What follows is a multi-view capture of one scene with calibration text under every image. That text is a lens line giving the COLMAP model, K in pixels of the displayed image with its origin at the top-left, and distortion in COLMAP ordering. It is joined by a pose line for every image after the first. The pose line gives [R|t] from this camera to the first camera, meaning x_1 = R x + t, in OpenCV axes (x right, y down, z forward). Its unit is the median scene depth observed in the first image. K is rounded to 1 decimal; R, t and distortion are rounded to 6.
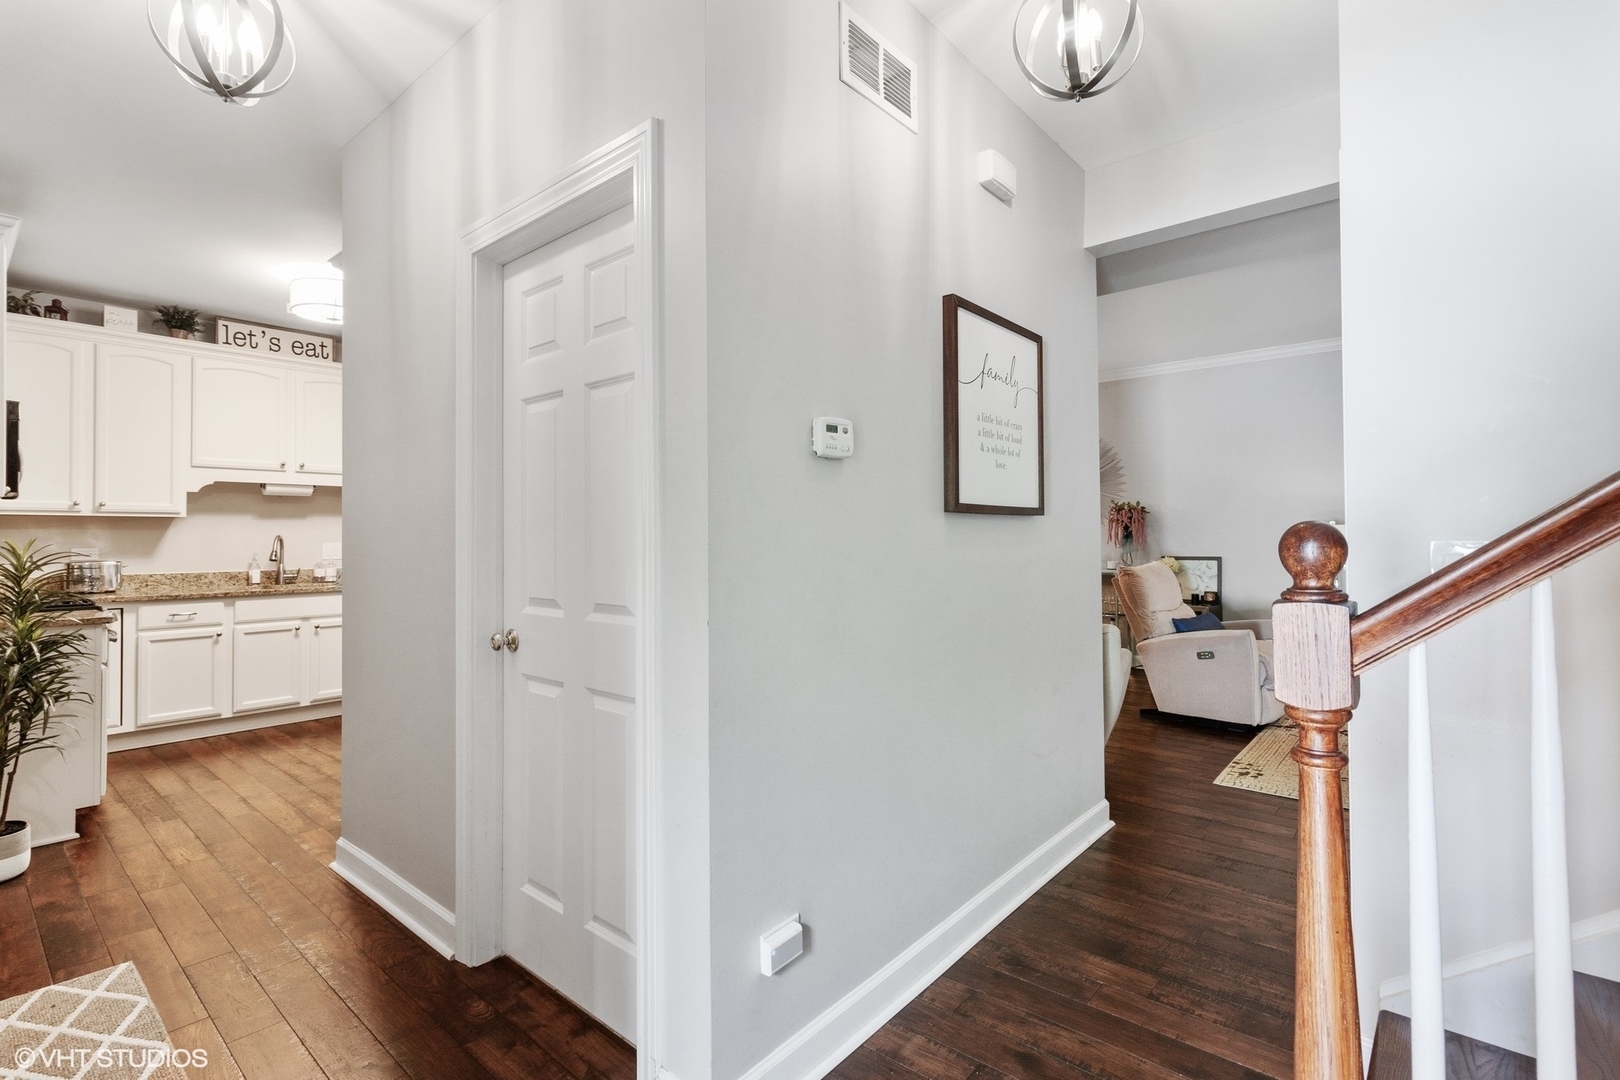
lens RADIAL K [[756.5, 0, 805.4], [0, 756.5, 524.9], [0, 0, 1]] dist [0.004097, -0.000912]
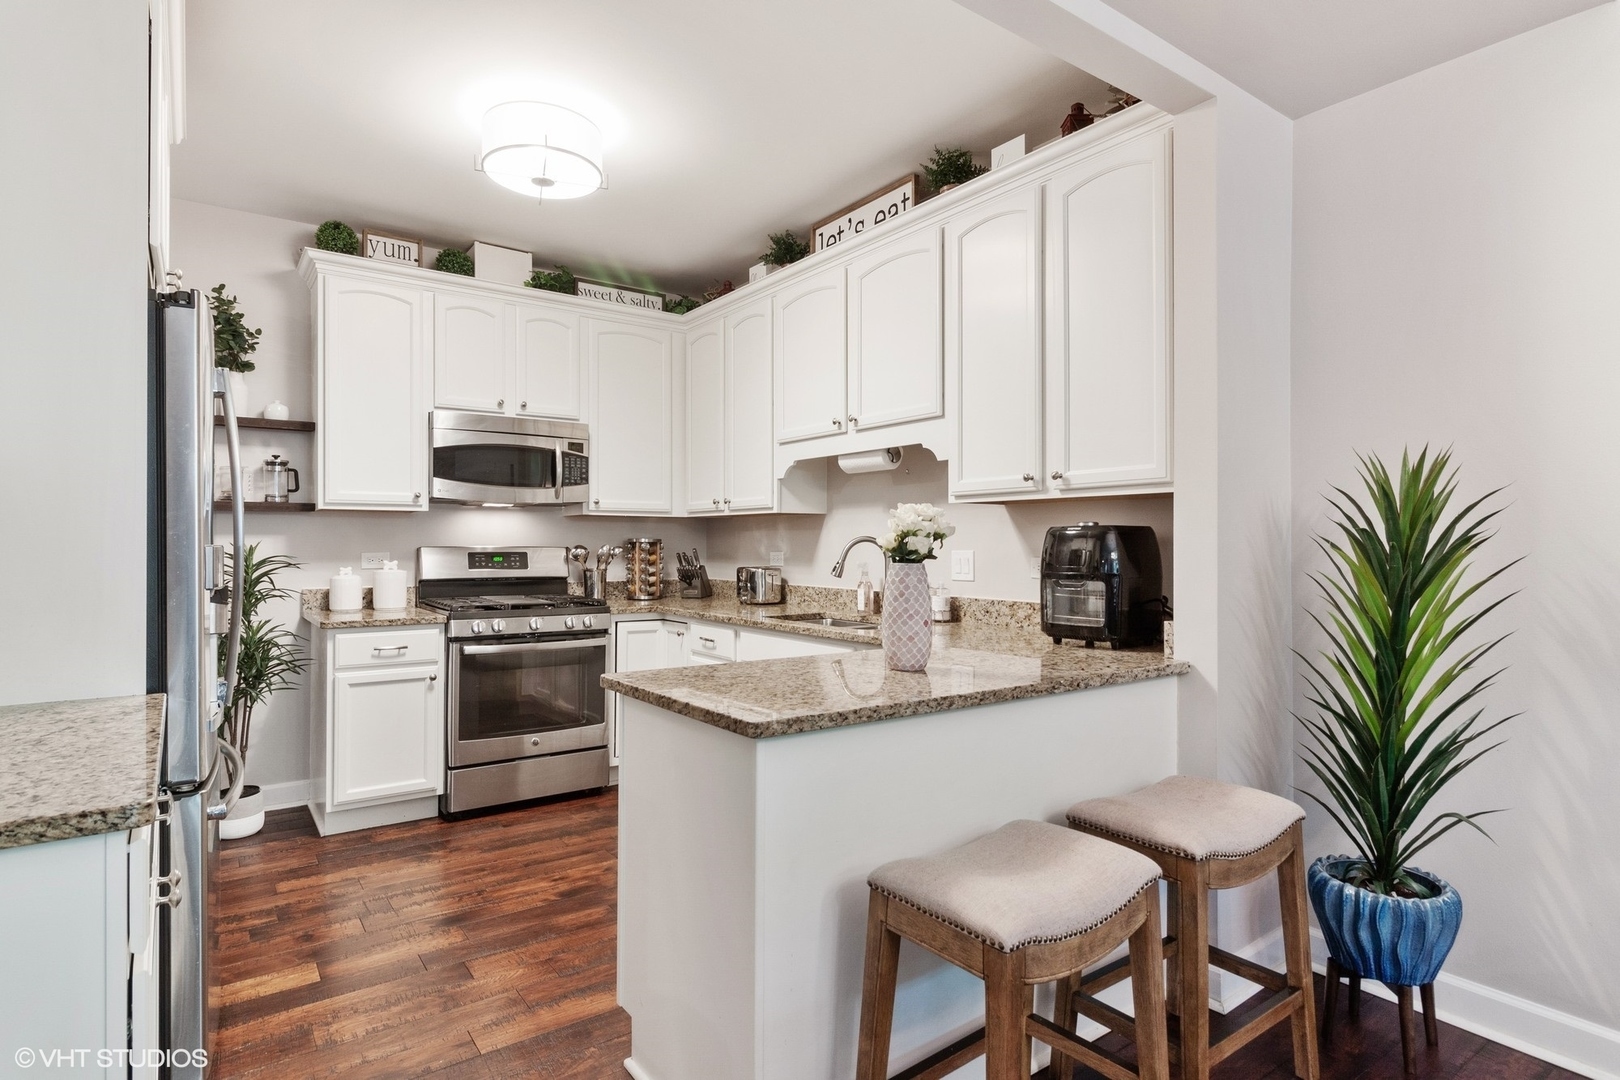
lens RADIAL K [[835.3, 0, 797.7], [0, 835.3, 546.1], [0, 0, 1]] dist [0.003718, 0.001194]
pose [[-0.230192, 0.008196, -0.973111, -0.014409], [0.015766, 0.999865, 0.004692, 0.018656], [0.973017, -0.014262, -0.230290, 1.179569]]
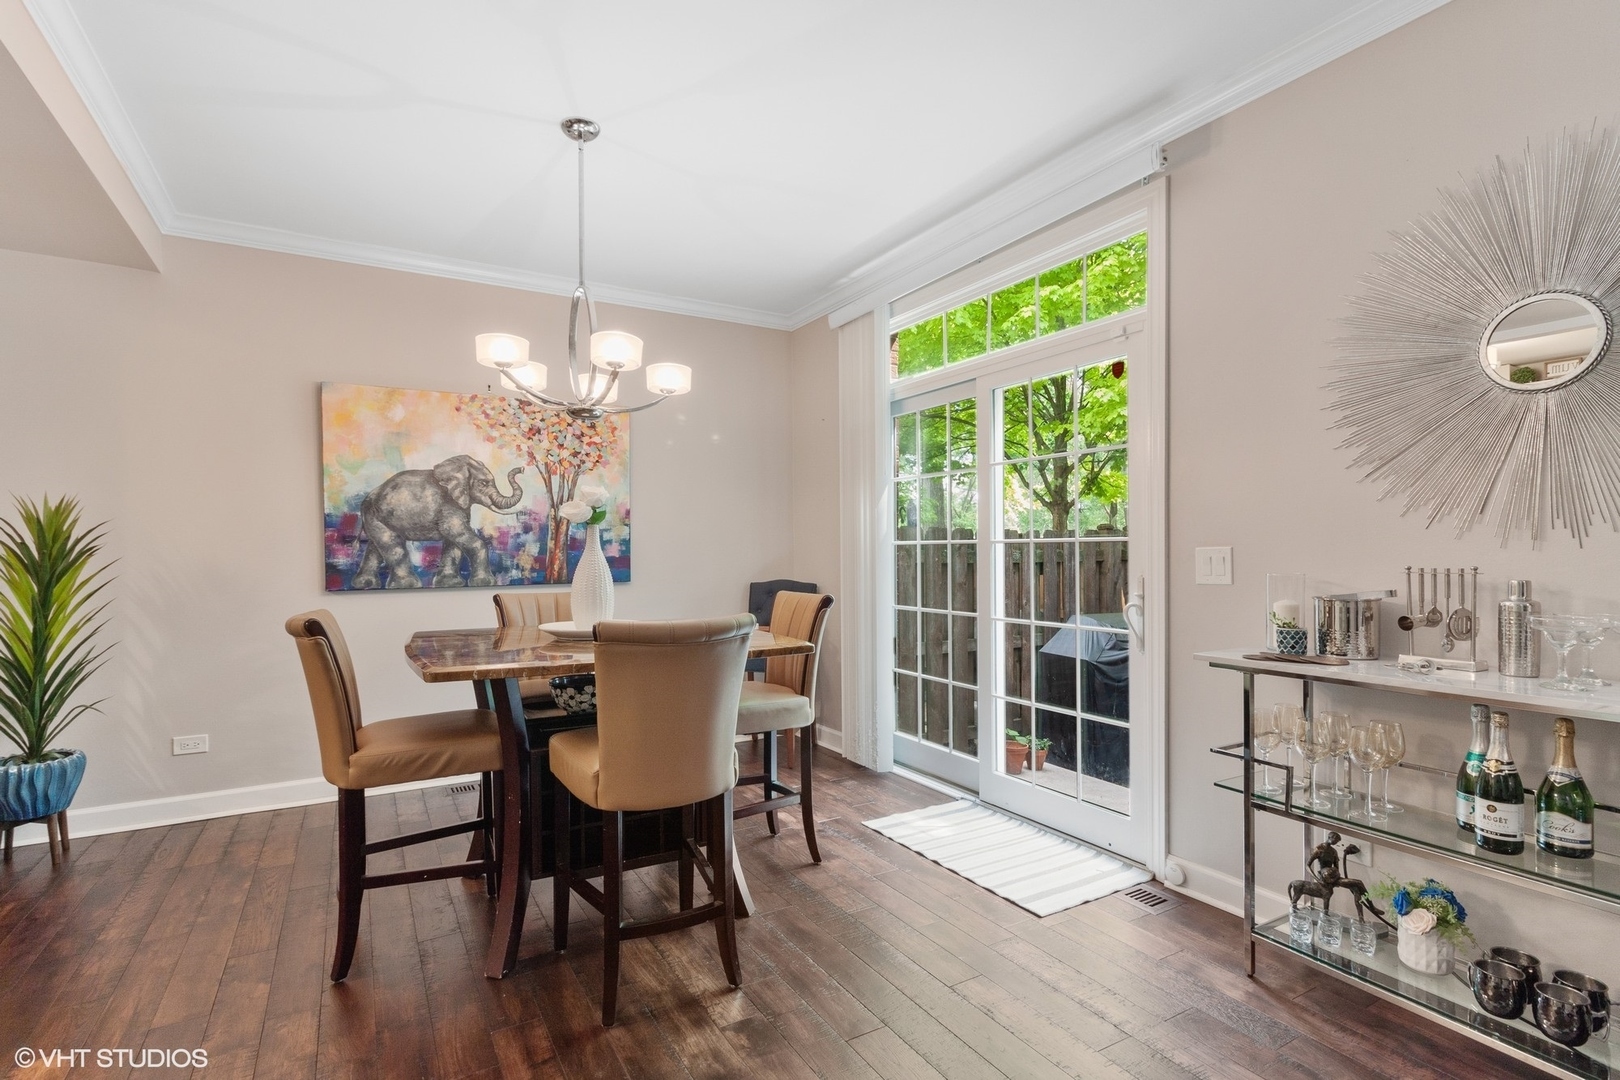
lens RADIAL K [[756.5, 0, 767.4], [0, 756.5, 553.1], [0, 0, 1]] dist [0.004097, -0.000912]
pose [[0.939068, 0.003759, -0.343711, 0.272301], [0.004403, 0.999727, 0.022963, 0.014222], [0.343703, -0.023077, 0.938795, 1.000905]]
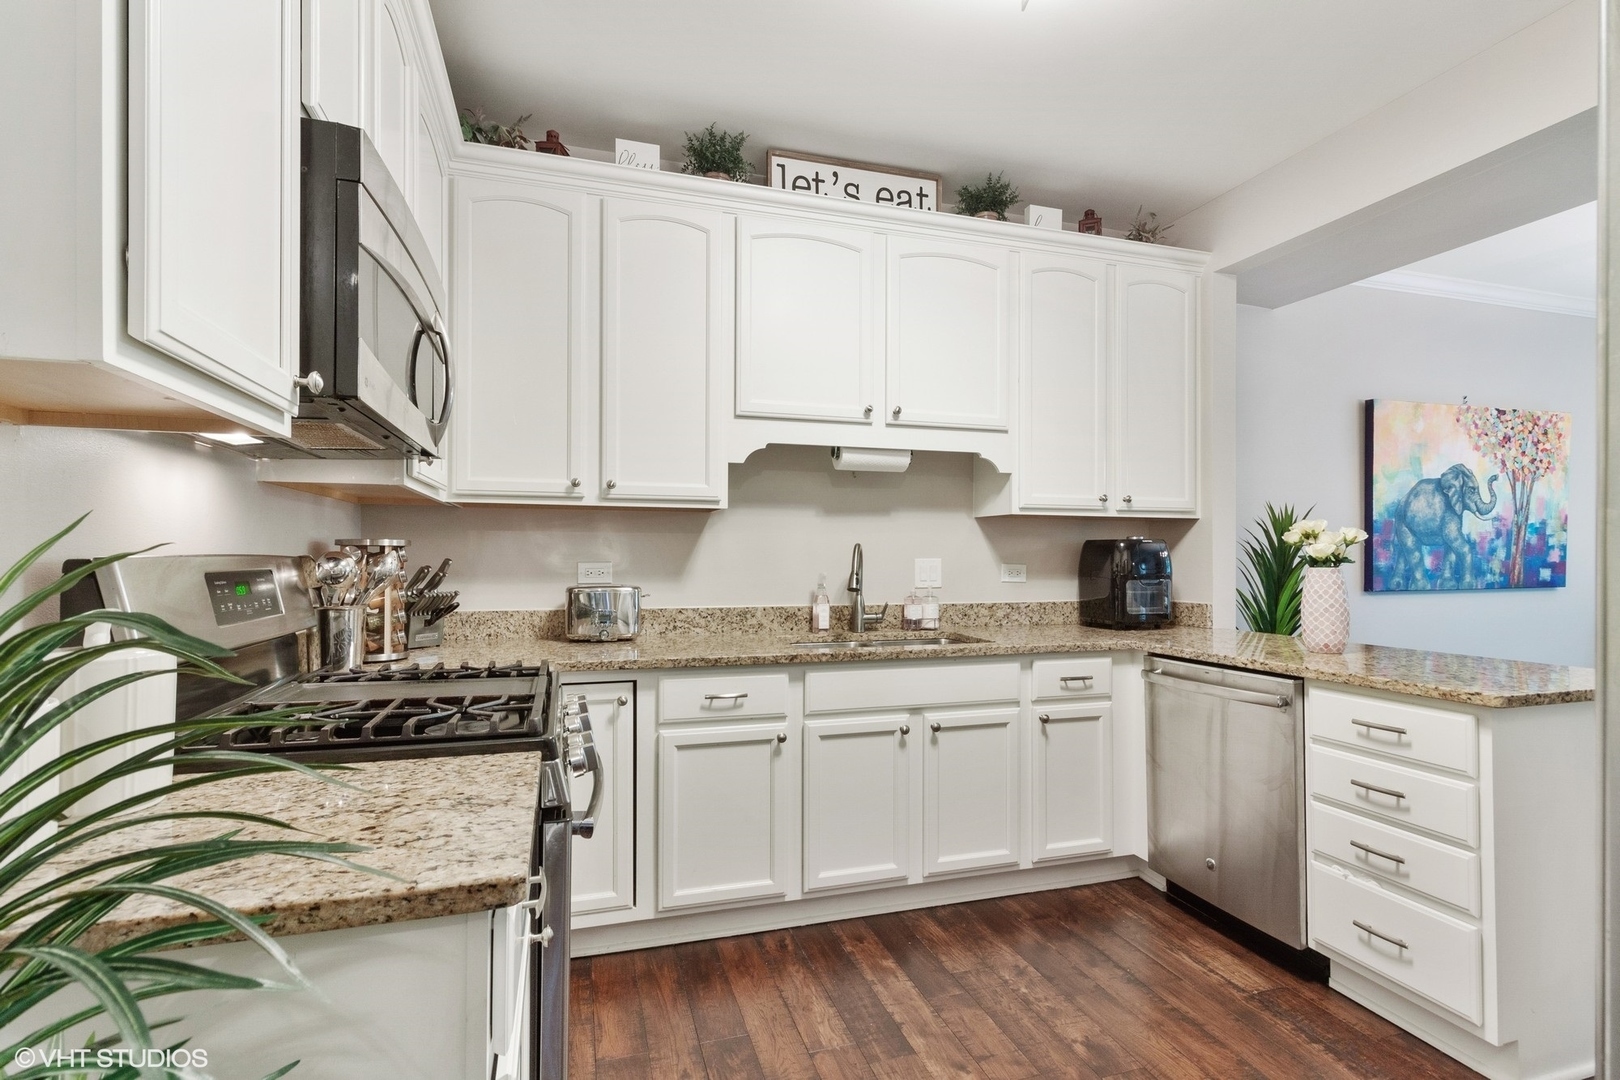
lens RADIAL K [[756.5, 0, 804.5], [0, 756.5, 548.1], [0, 0, 1]] dist [0.004097, -0.000912]
pose [[0.845767, 0.002518, -0.533547, -0.464300], [0.001211, 0.999977, 0.006639, 0.014318], [0.533551, -0.006261, 0.845745, 0.550526]]
